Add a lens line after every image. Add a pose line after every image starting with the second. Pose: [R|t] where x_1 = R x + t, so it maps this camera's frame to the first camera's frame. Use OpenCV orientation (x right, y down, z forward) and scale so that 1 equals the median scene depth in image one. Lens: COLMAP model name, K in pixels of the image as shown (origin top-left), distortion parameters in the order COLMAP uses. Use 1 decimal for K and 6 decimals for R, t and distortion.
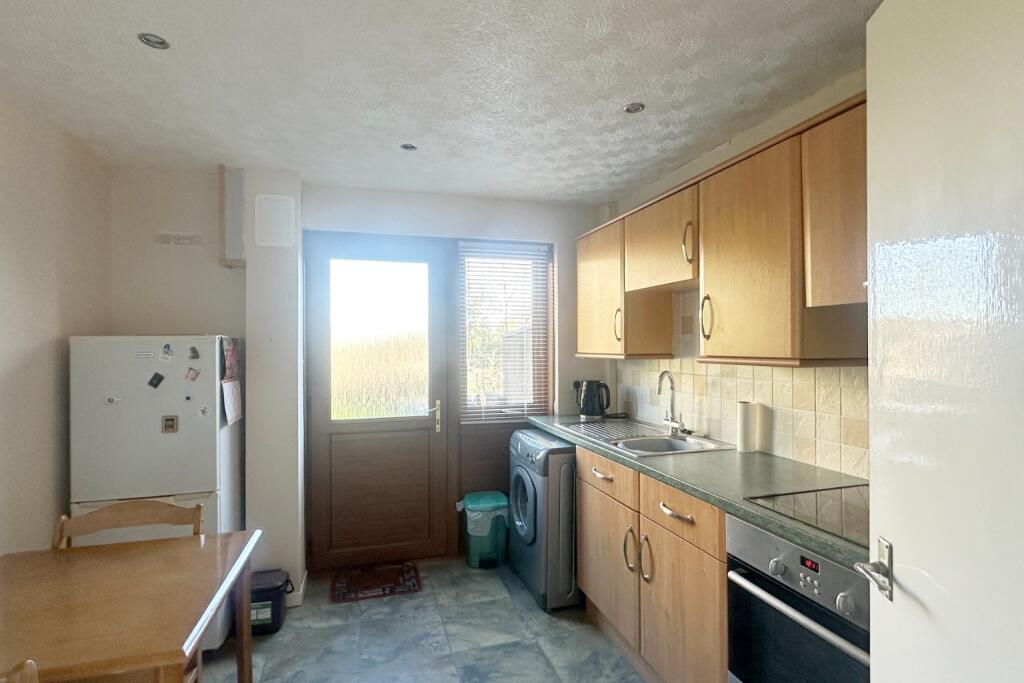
lens RADIAL K [[501.5, 0, 504.0], [0, 501.5, 345.7], [0, 0, 1]] dist [-0.007277, -0.000711]
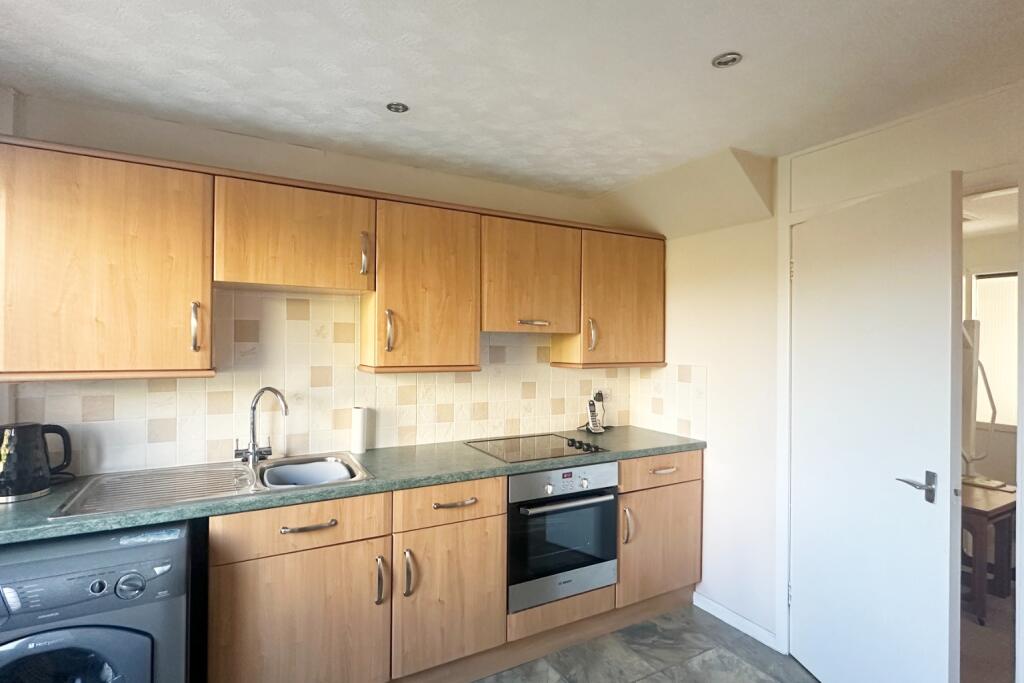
lens RADIAL K [[501.5, 0, 516.3], [0, 501.5, 345.5], [0, 0, 1]] dist [-0.007277, -0.000711]
pose [[-0.232811, 0.005770, 0.972505, -0.709281], [-0.007570, 0.999941, -0.007745, -0.017673], [-0.972493, -0.009165, -0.232753, 0.996078]]
